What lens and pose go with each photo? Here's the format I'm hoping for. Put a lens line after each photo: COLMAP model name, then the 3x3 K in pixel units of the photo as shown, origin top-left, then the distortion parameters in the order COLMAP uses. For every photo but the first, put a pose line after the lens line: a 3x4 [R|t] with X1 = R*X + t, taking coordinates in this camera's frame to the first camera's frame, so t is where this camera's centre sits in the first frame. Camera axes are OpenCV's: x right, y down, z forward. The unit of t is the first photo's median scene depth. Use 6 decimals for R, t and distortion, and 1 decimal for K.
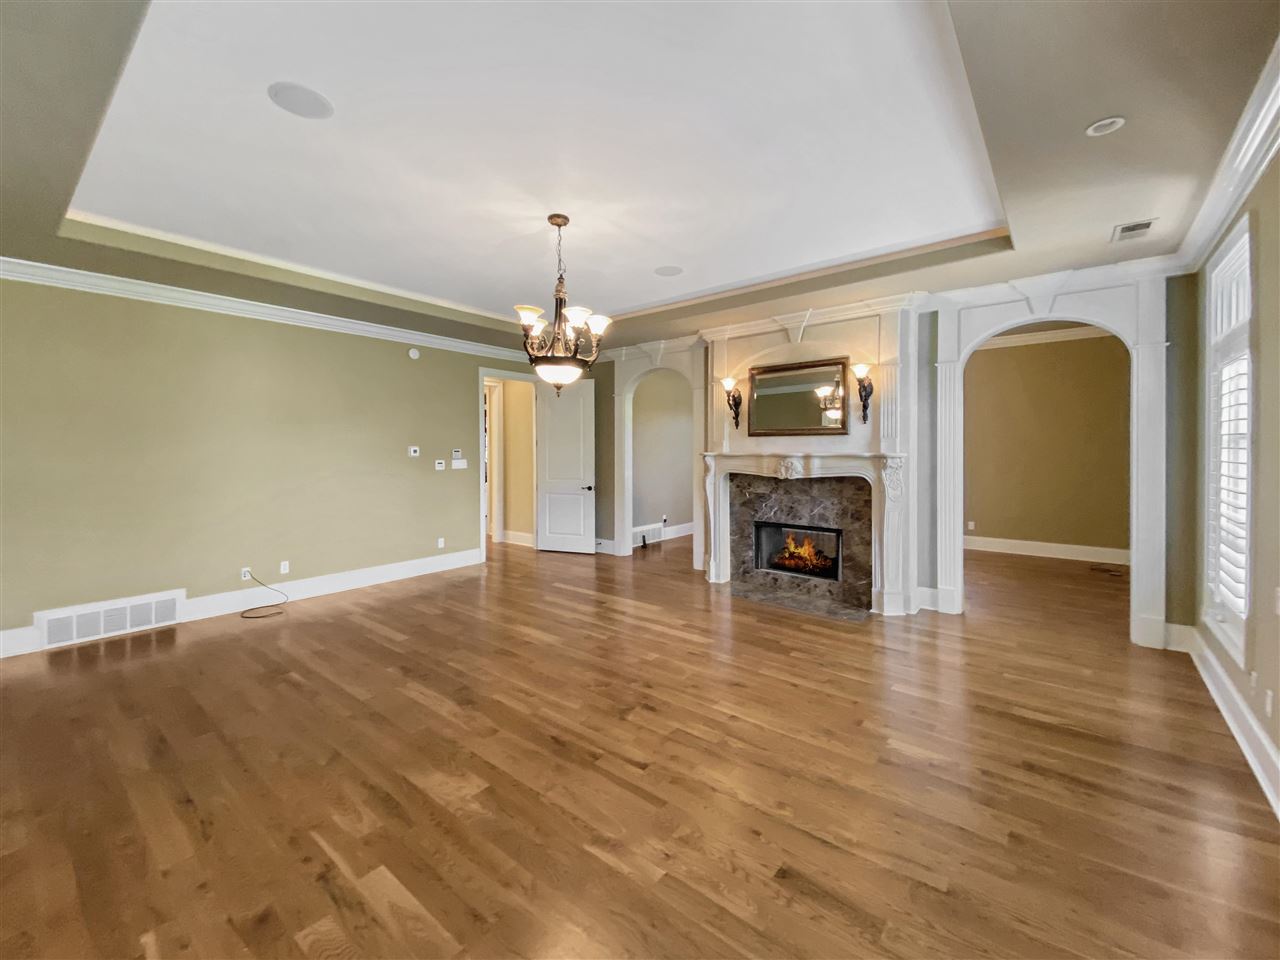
lens RADIAL K [[533.4, 0, 628.3], [0, 533.4, 453.6], [0, 0, 1]] dist [0.030358, -0.000528]
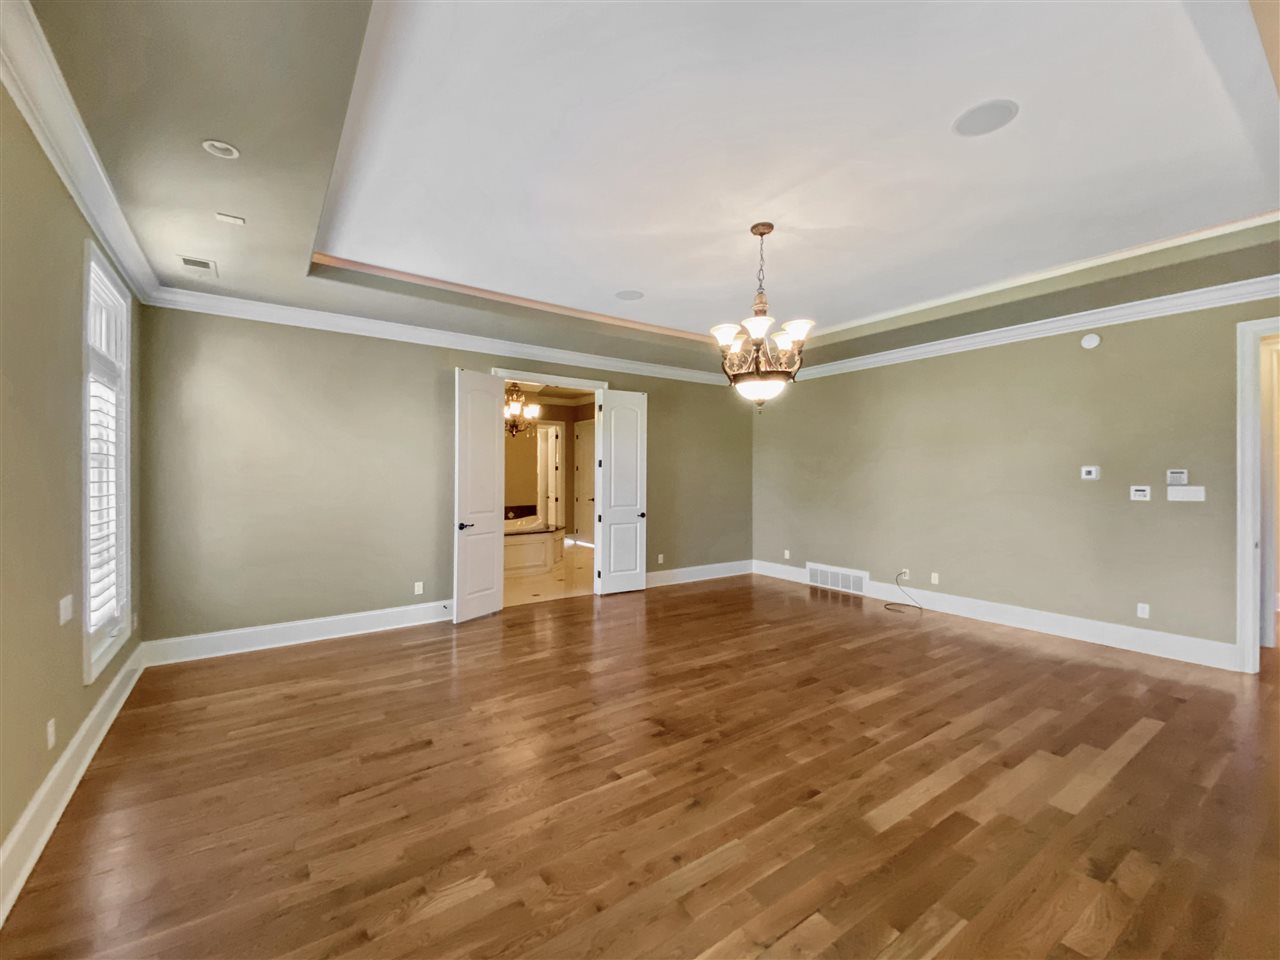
lens RADIAL K [[533.4, 0, 642.0], [0, 533.4, 478.1], [0, 0, 1]] dist [0.030358, -0.000528]
pose [[-0.268749, 0.007401, -0.963182, 0.790978], [-0.005838, 0.999940, 0.009313, -0.000417], [0.963193, 0.008126, -0.268690, 0.986181]]
